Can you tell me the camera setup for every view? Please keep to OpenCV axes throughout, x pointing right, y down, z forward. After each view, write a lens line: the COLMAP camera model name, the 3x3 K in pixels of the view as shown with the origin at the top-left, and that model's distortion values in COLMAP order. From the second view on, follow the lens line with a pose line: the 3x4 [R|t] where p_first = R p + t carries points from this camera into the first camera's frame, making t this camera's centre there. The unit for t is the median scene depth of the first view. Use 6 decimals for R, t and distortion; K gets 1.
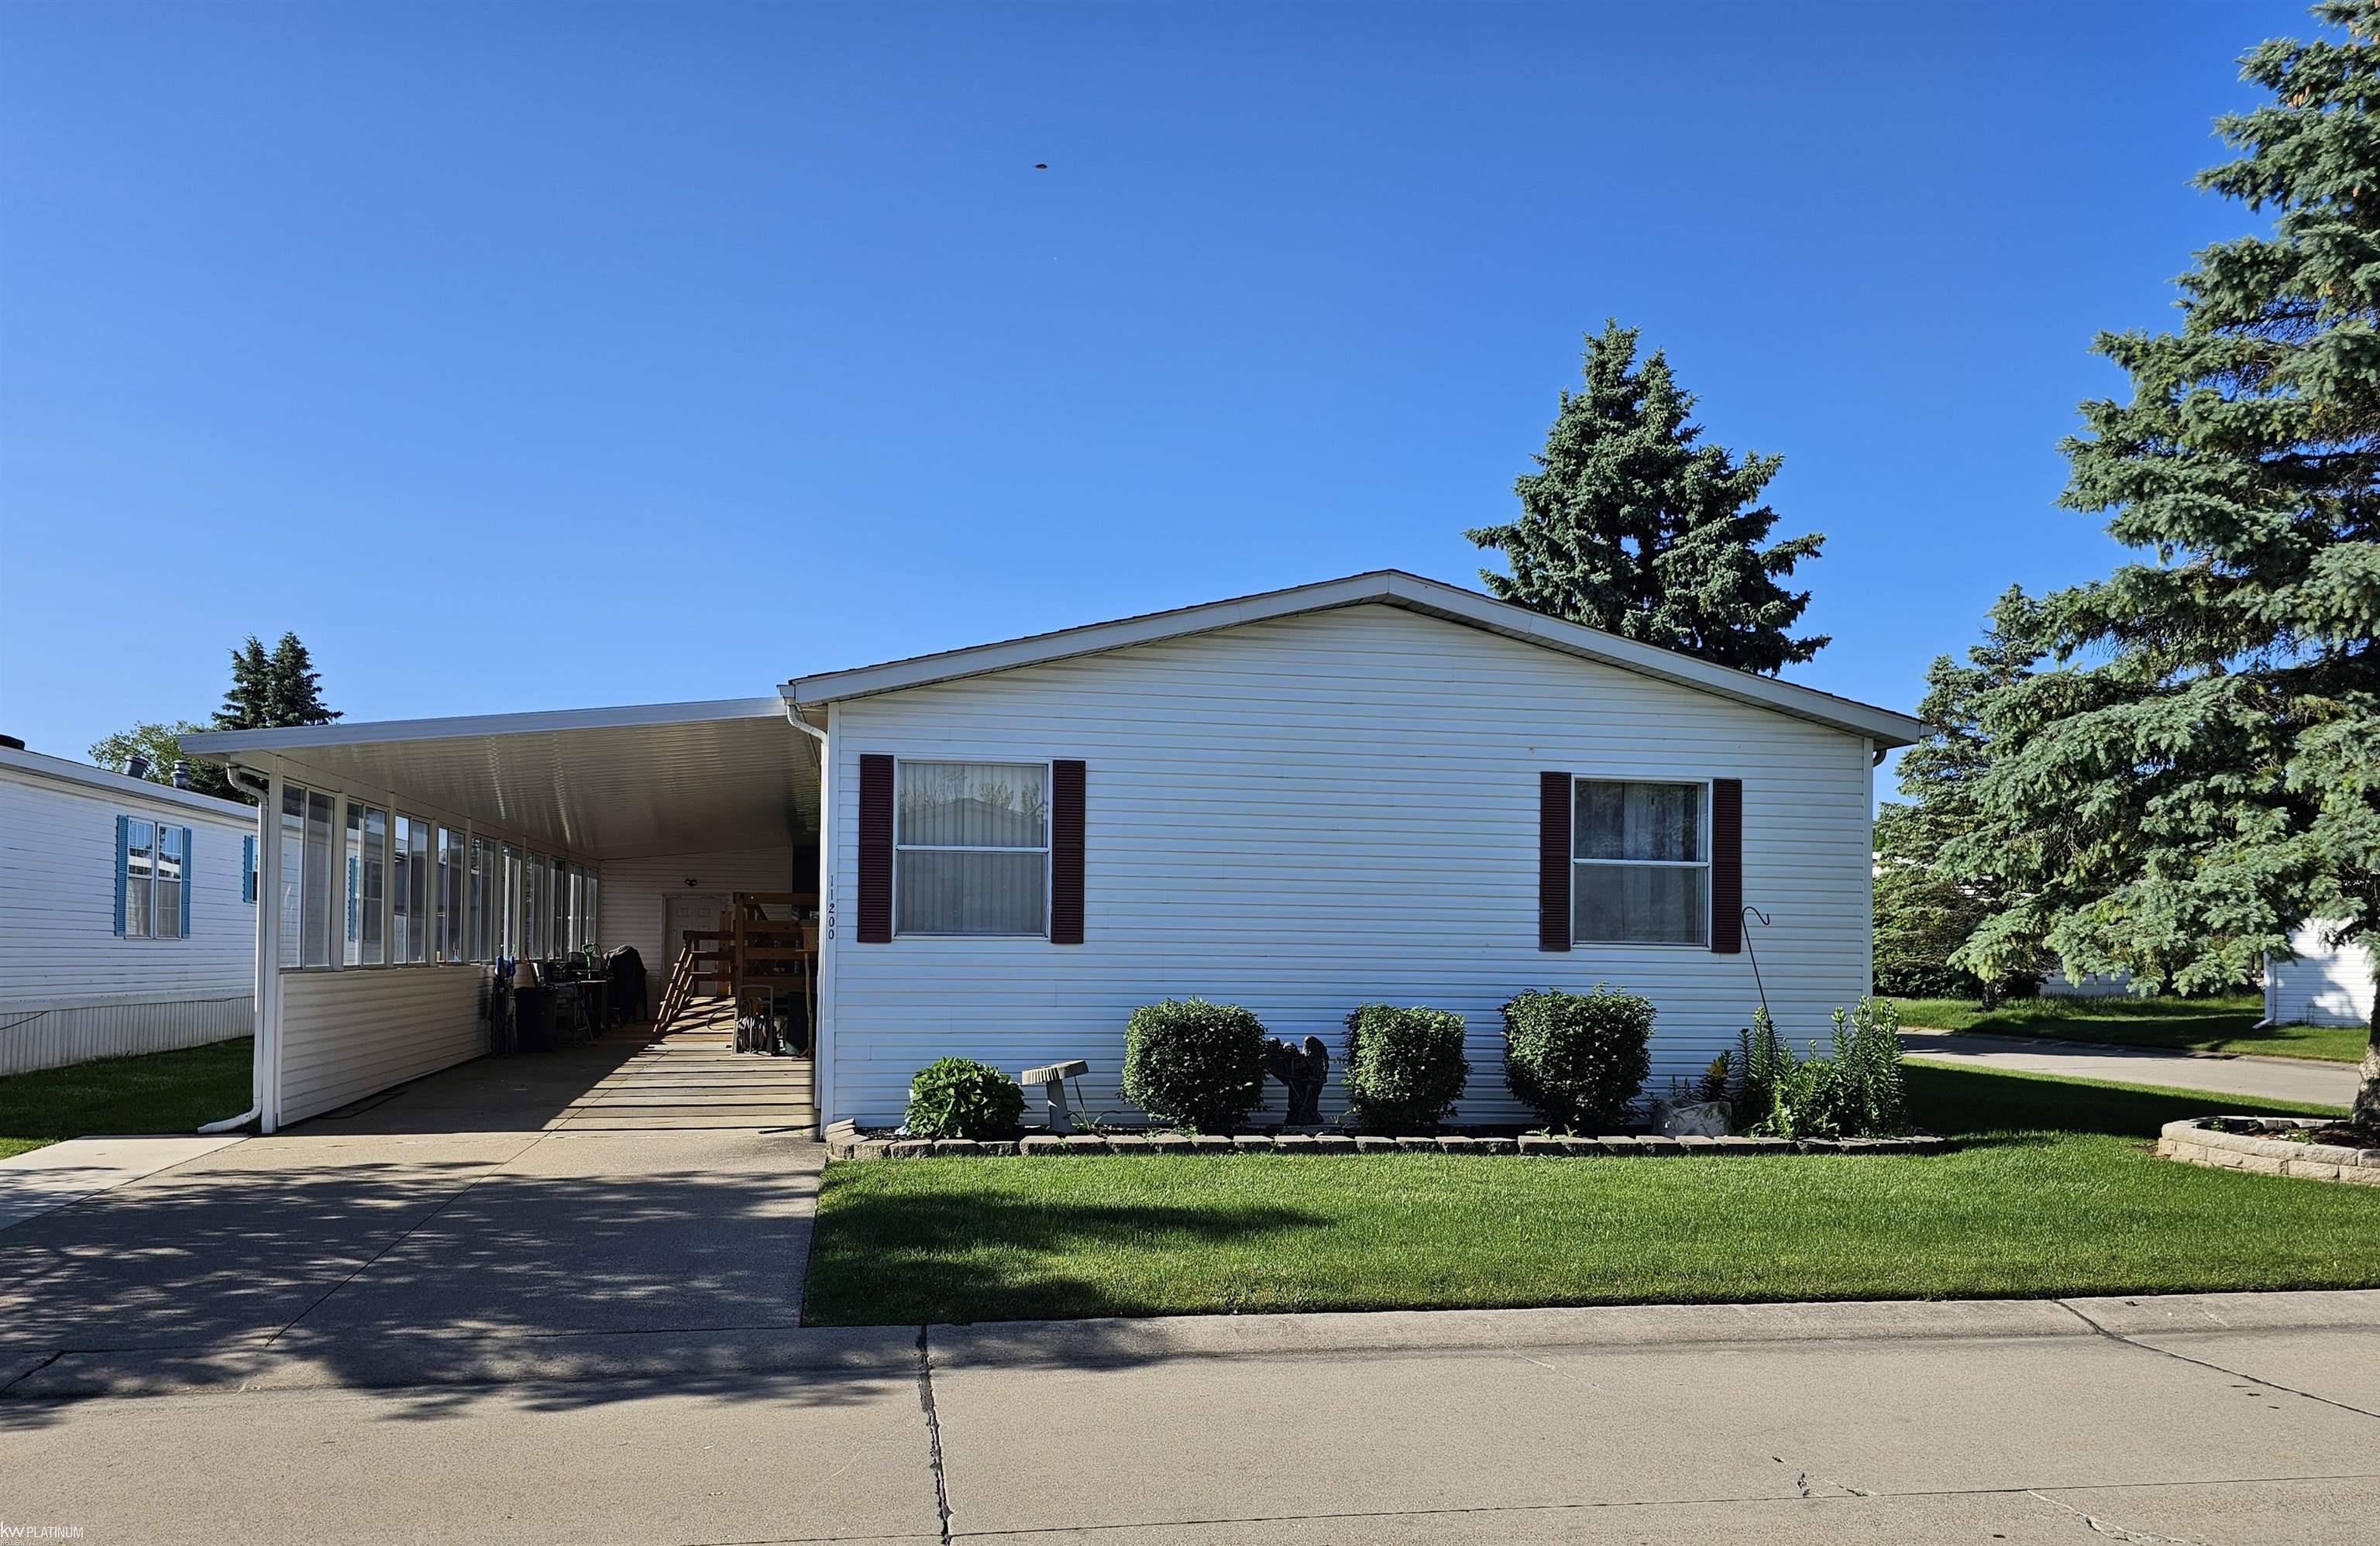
lens RADIAL K [[1638.4, 0, 1127.3], [0, 1638.4, 921.4], [0, 0, 1]] dist [0.088676, -0.123523]
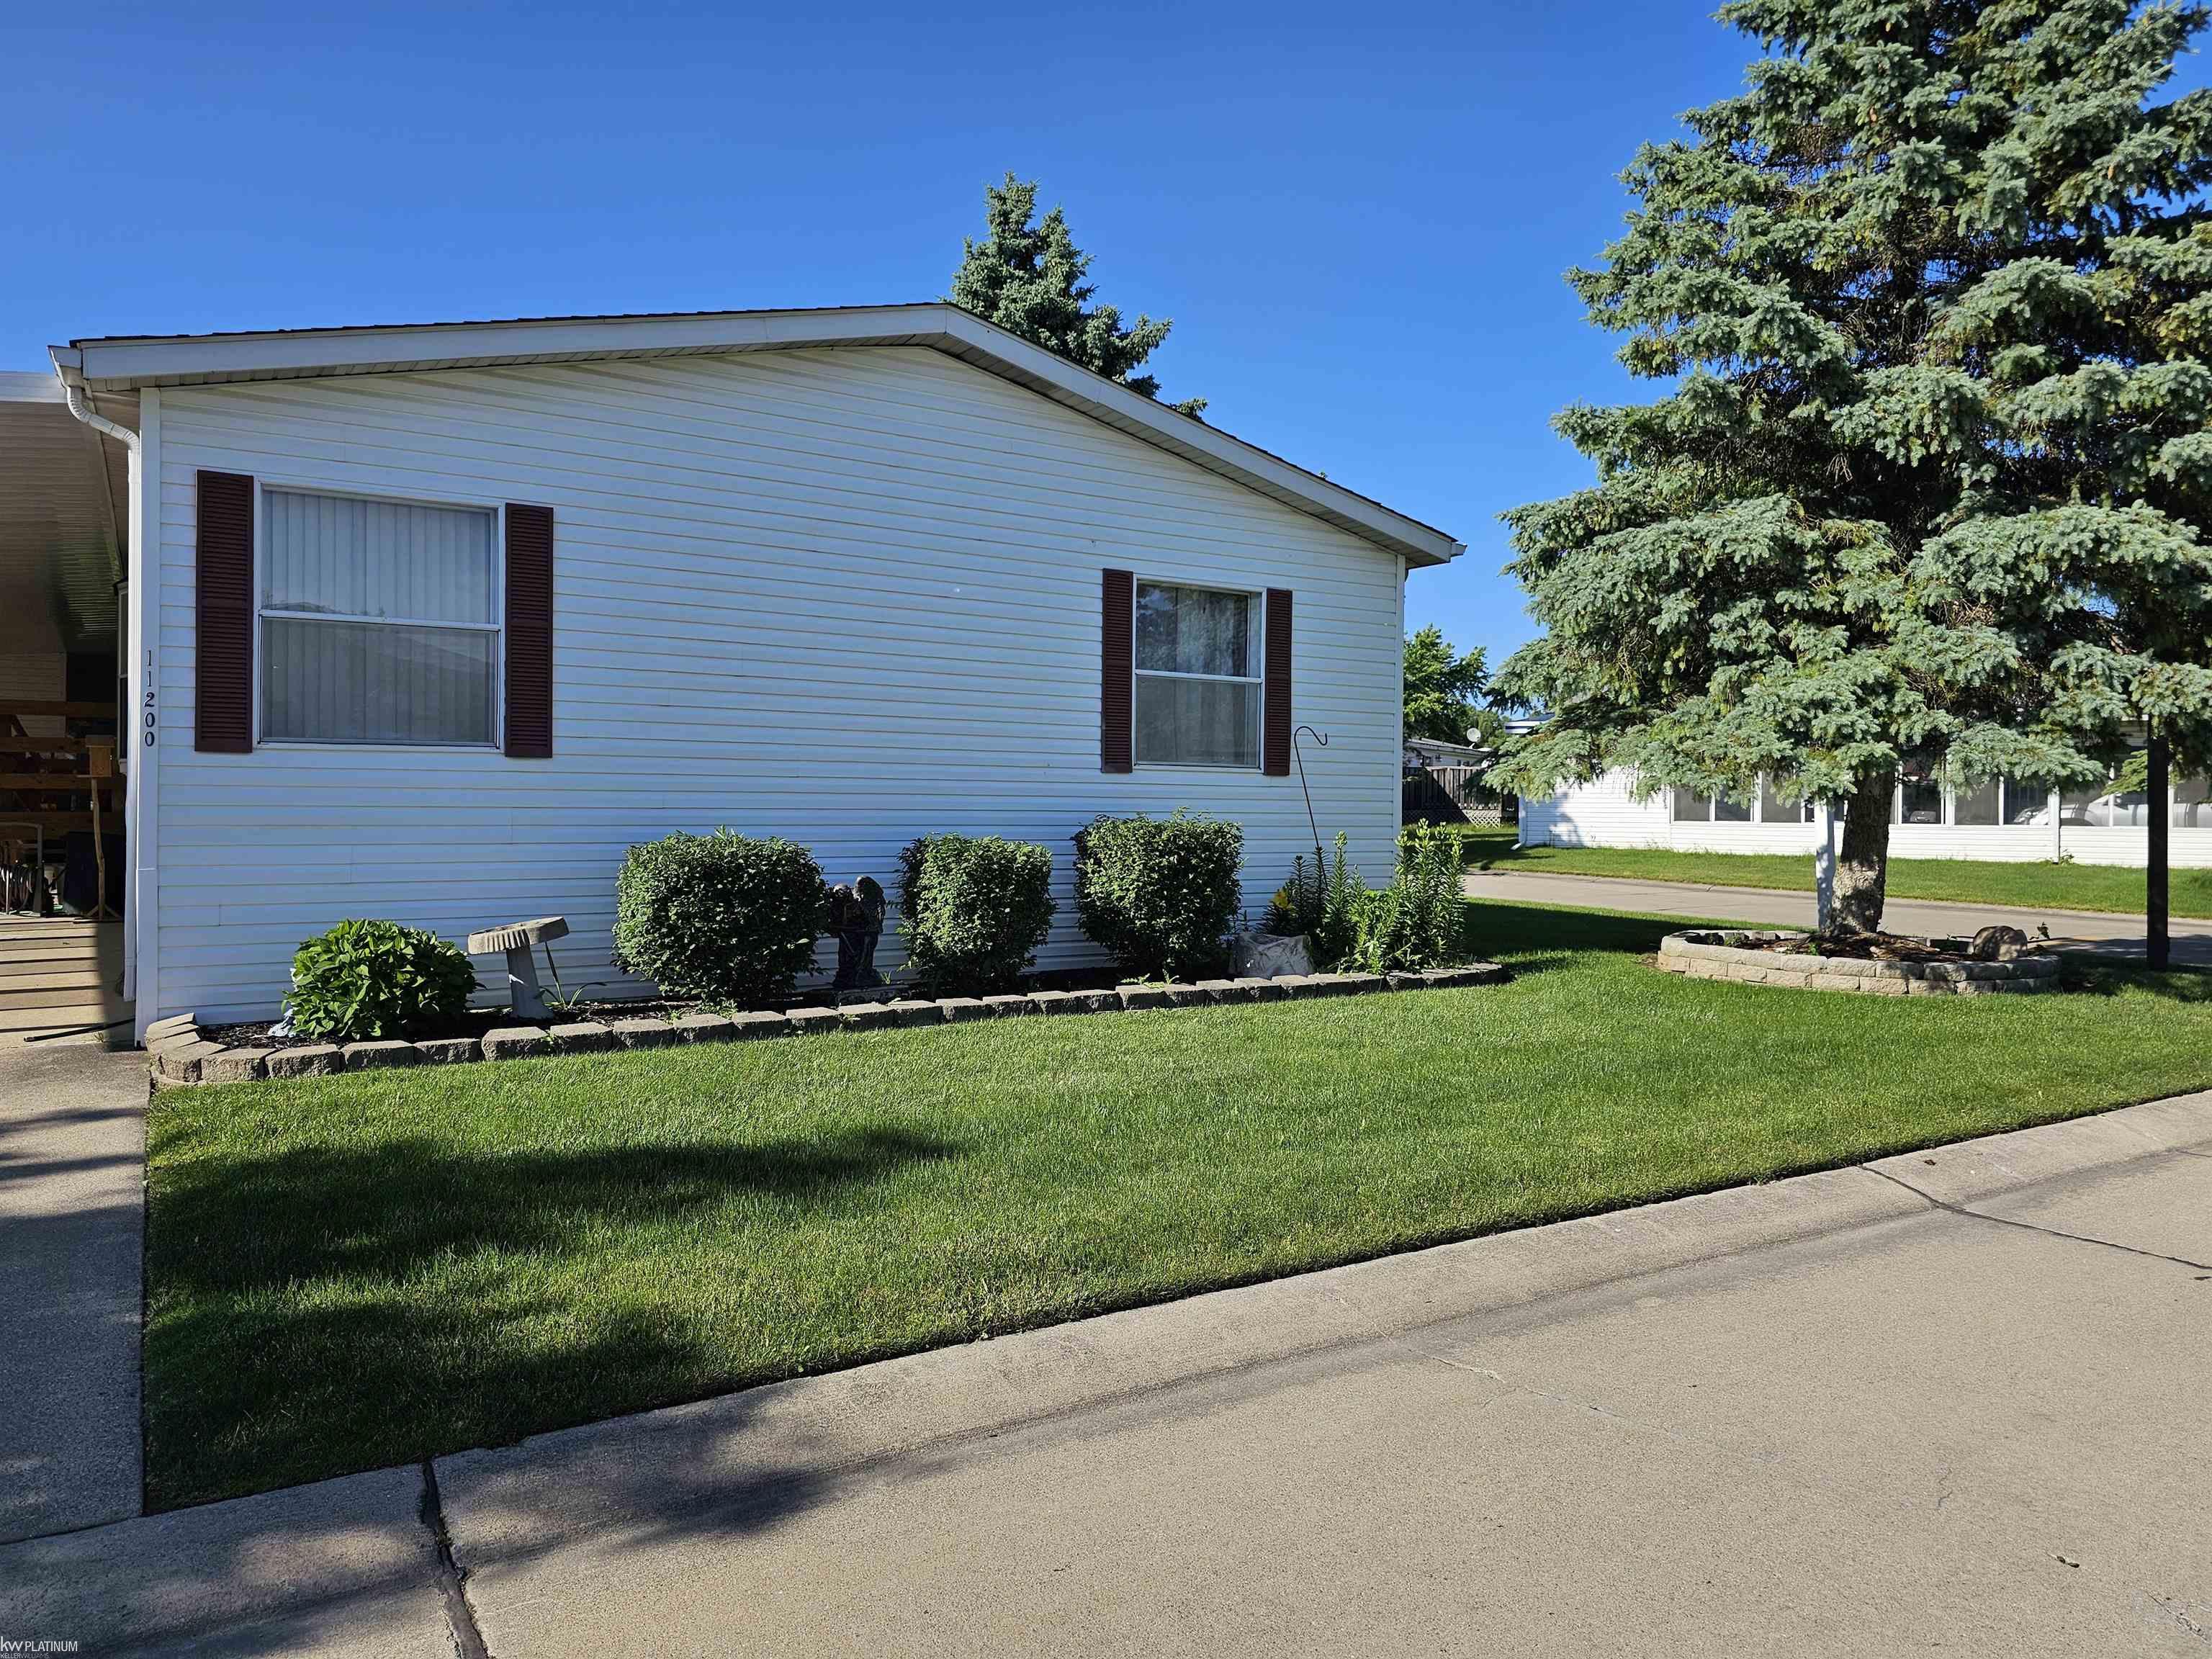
lens RADIAL K [[1480.6, 0, 1095.7], [0, 1480.6, 813.9], [0, 0, 1]] dist [0.080399, -0.106170]
pose [[0.920417, -0.006914, 0.390877, -0.066068], [-0.005400, 0.999523, 0.030396, 0.017283], [-0.390901, -0.030088, 0.919941, 0.291555]]
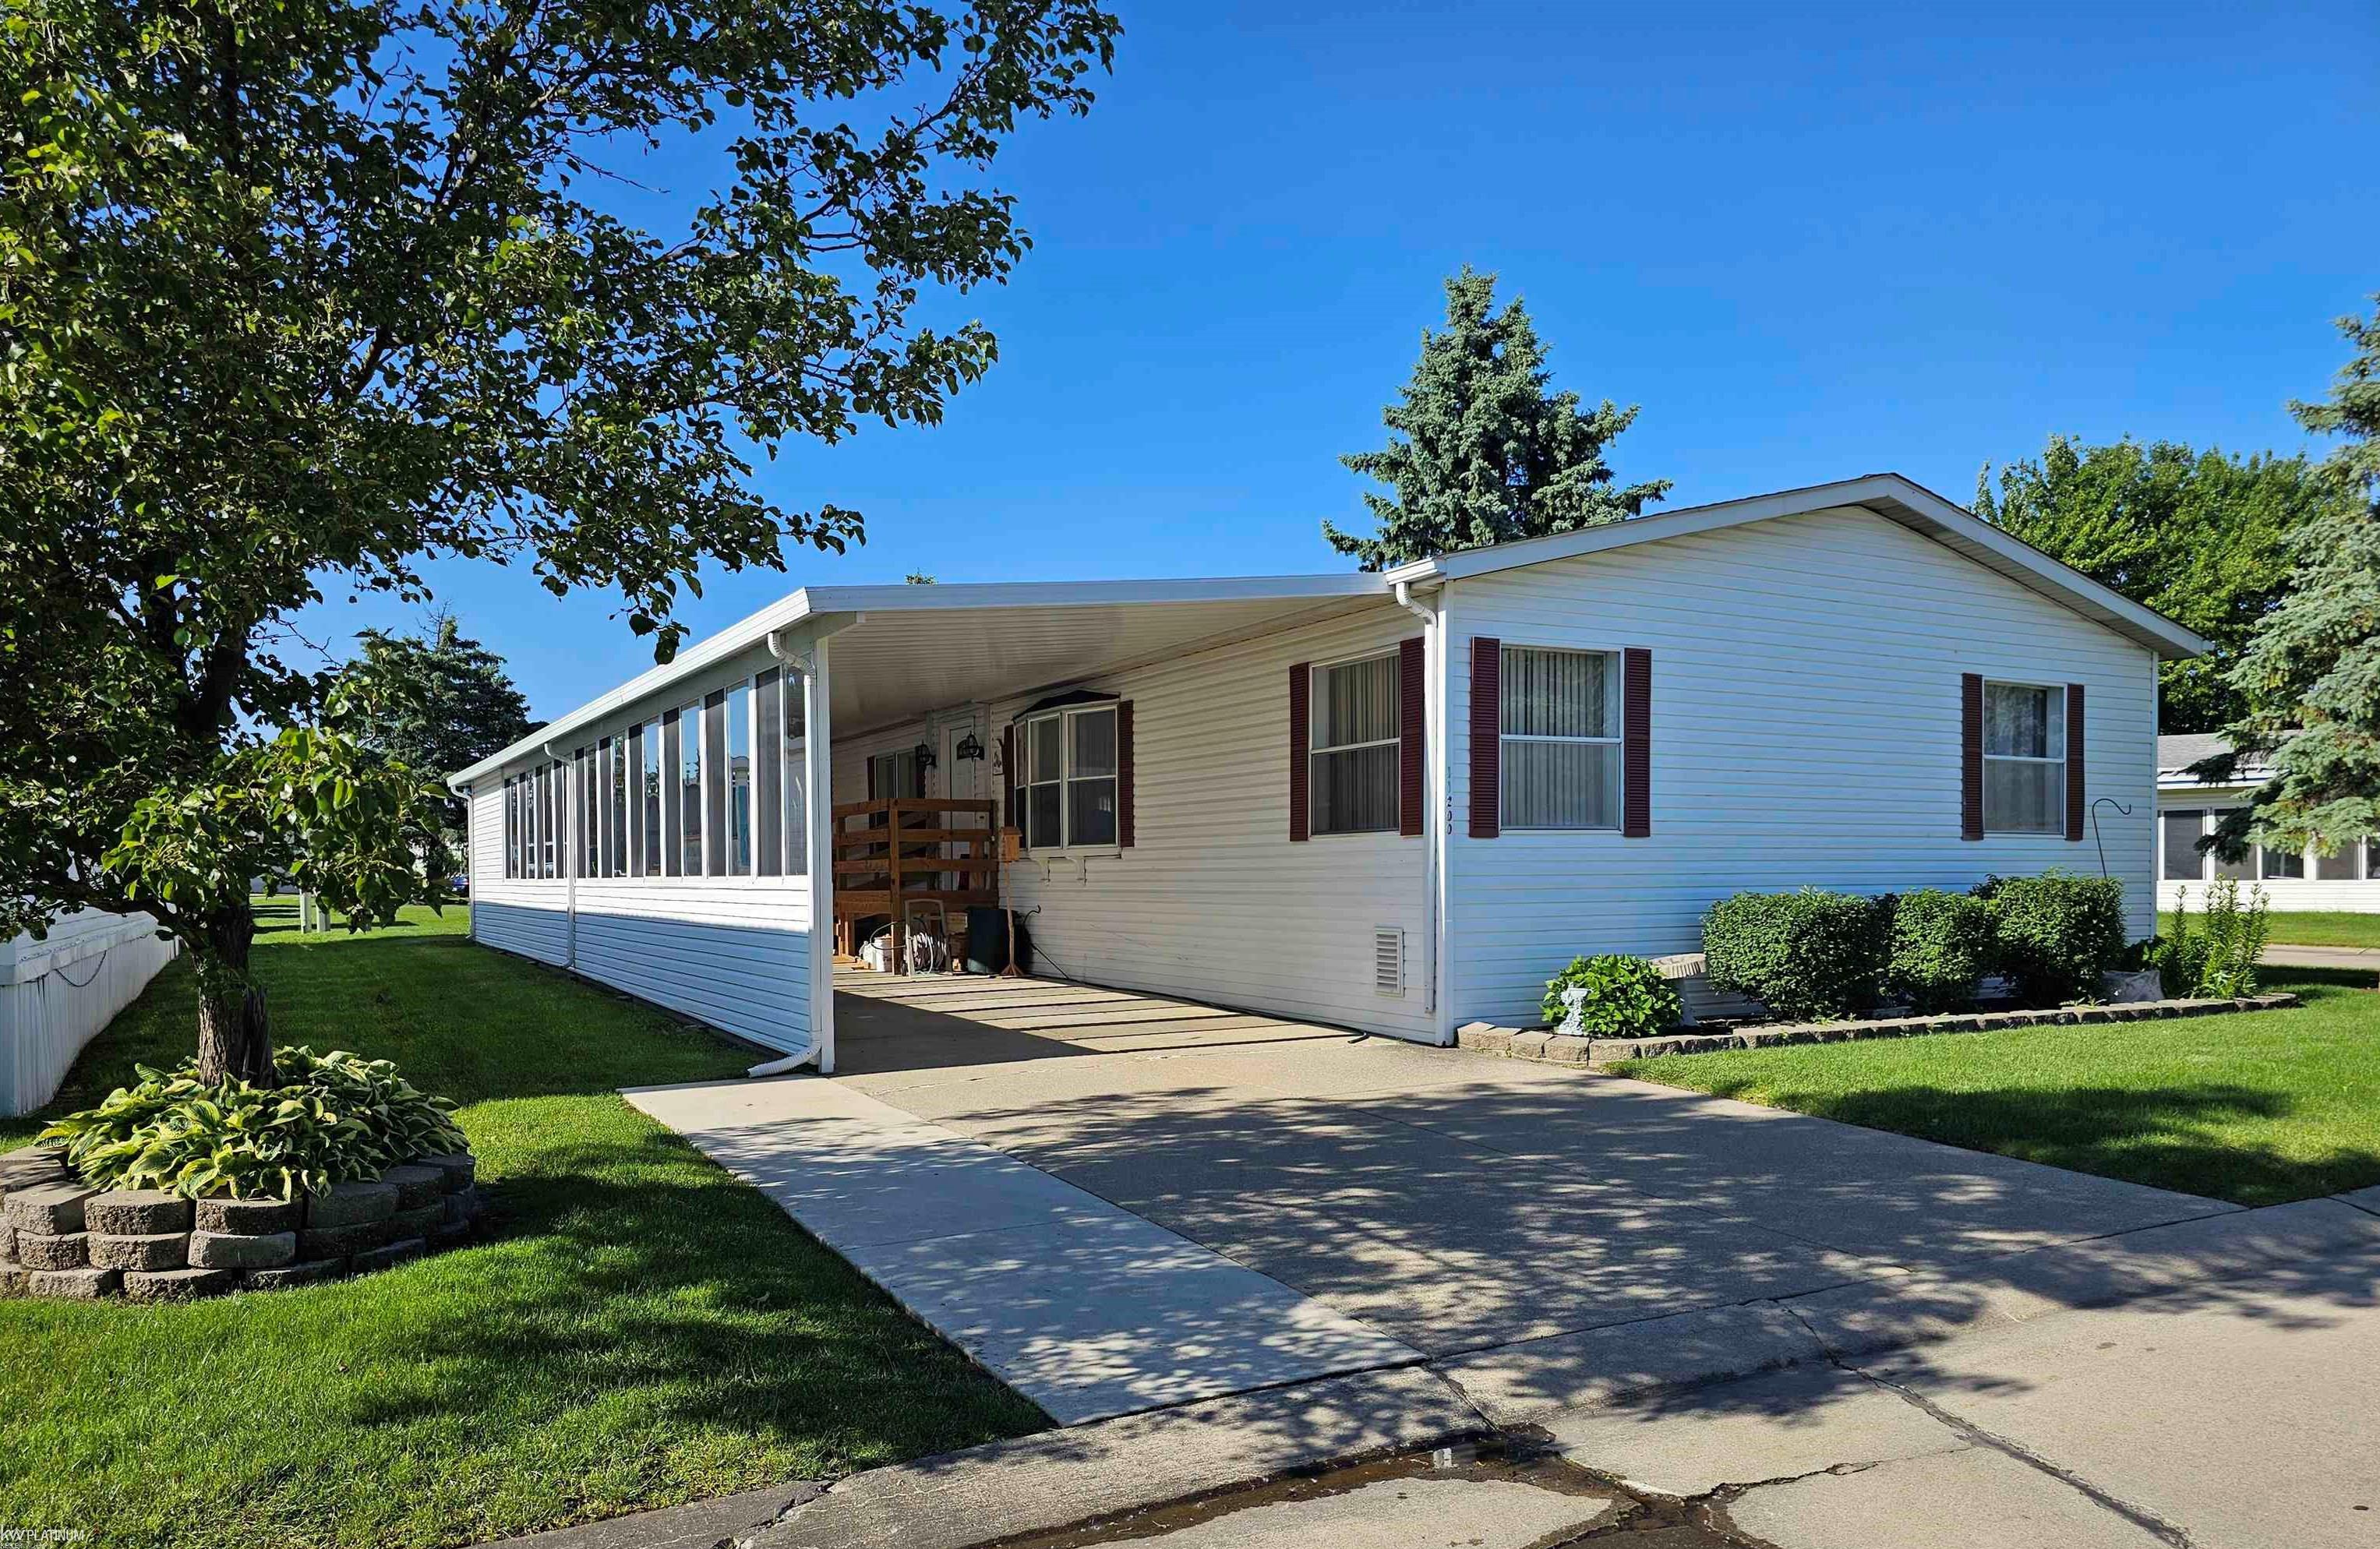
lens RADIAL K [[1607.4, 0, 1180.7], [0, 1607.4, 897.1], [0, 0, 1]] dist [0.089364, -0.113937]
pose [[0.938511, -0.024407, 0.344384, -0.639901], [0.013407, 0.999322, 0.034286, 0.012696], [-0.344988, -0.027560, 0.938202, 0.187172]]
